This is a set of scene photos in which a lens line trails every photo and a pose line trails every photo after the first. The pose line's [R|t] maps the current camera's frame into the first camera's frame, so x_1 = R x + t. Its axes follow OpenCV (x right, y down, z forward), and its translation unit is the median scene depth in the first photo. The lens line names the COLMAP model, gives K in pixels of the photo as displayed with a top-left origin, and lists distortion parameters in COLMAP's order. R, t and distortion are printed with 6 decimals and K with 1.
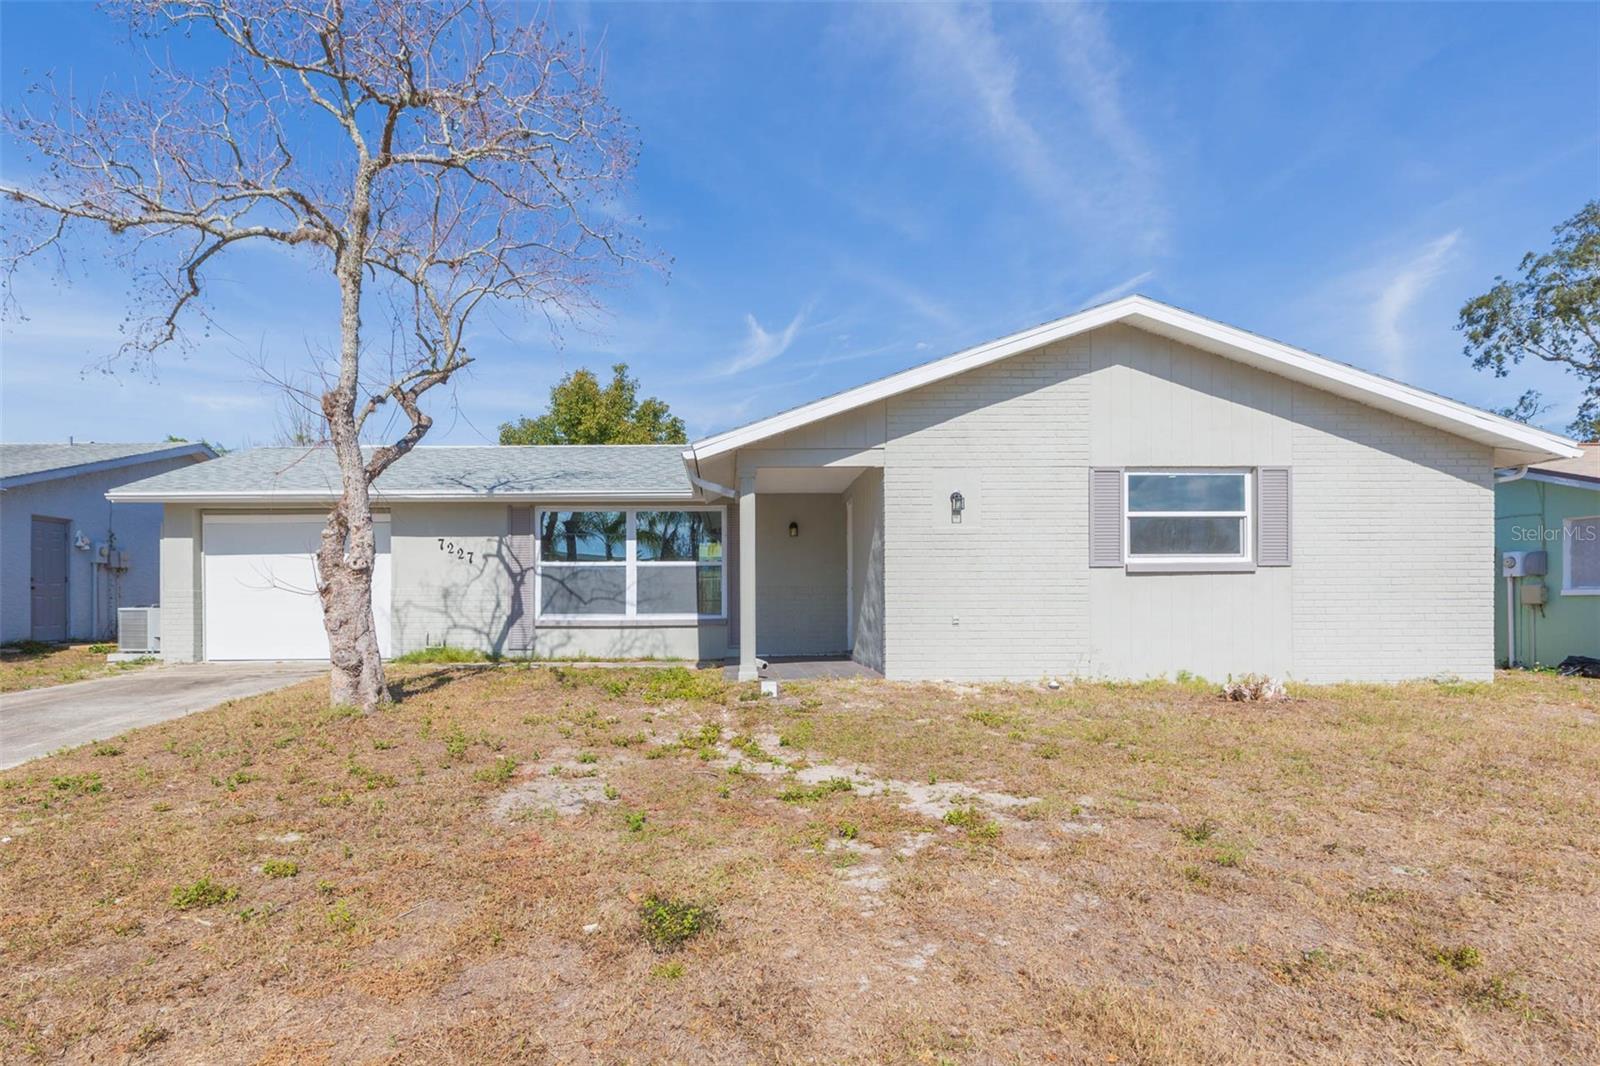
lens RADIAL K [[869.6, 0, 799.6], [0, 869.6, 586.3], [0, 0, 1]] dist [-0.004012, -0.000171]
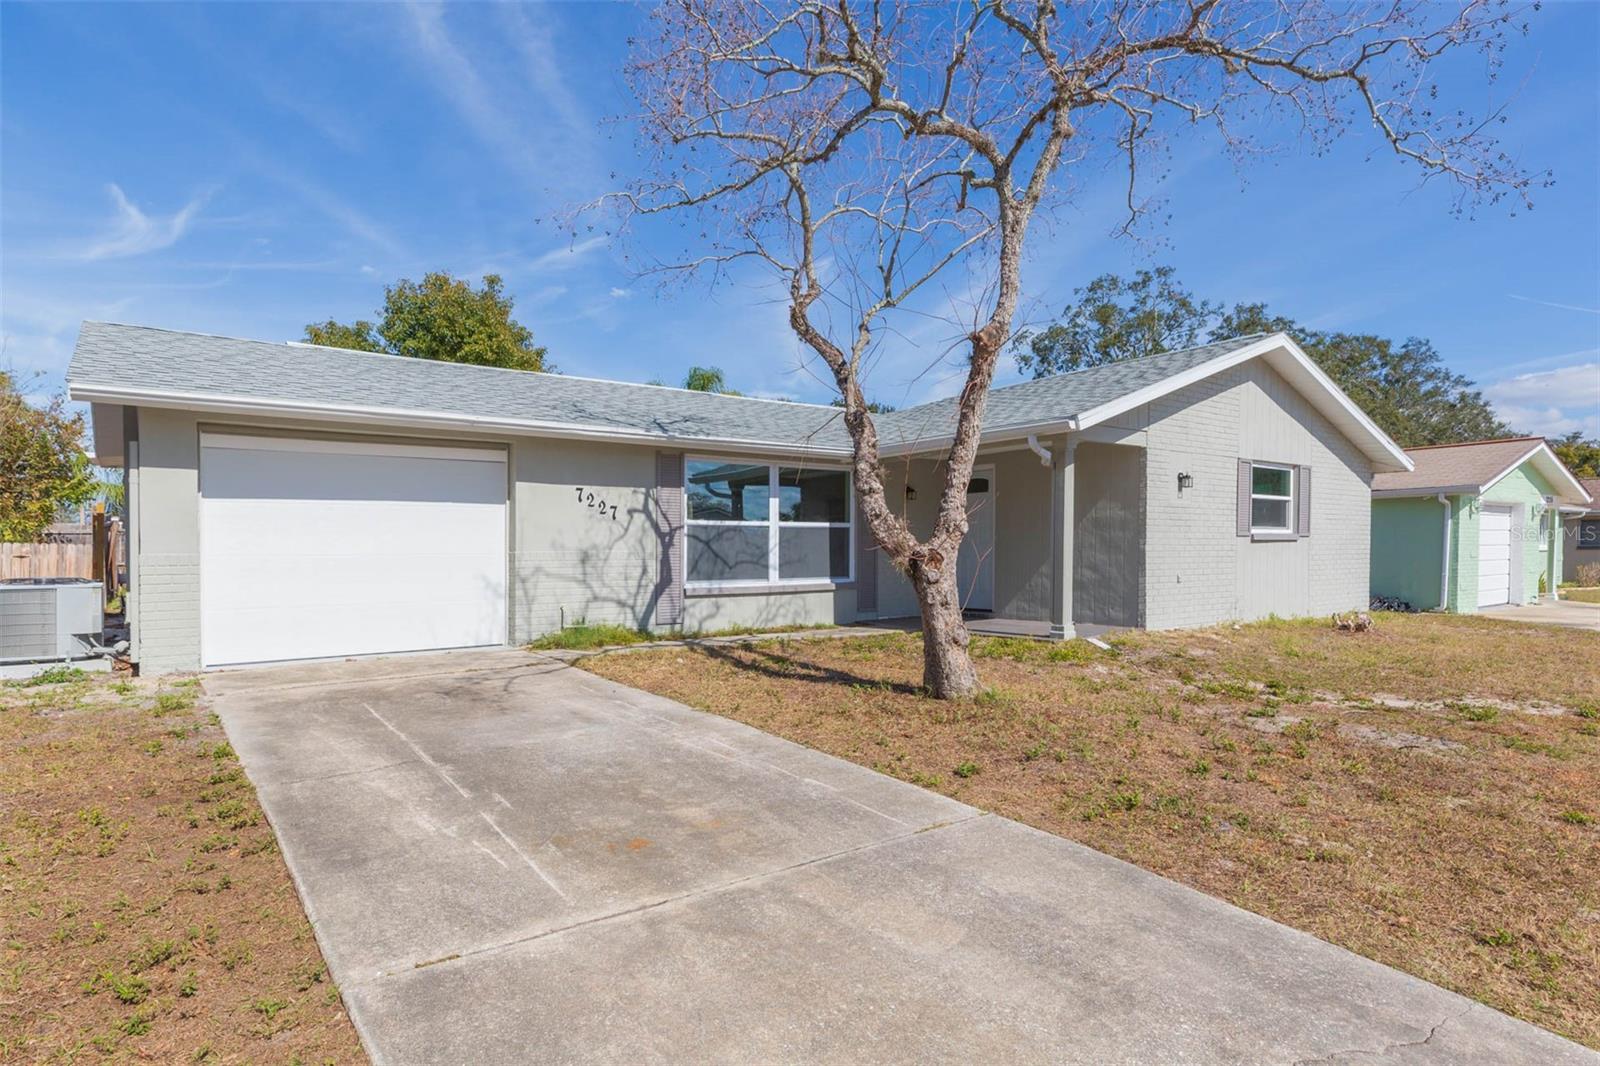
lens RADIAL K [[858.4, 0, 876.8], [0, 858.4, 541.8], [0, 0, 1]] dist [0.003863, 0.000338]
pose [[0.812606, 0.006539, 0.582777, -0.643896], [-0.004749, 0.999978, -0.004599, -0.003621], [-0.582794, 0.000970, 0.812619, 0.211224]]
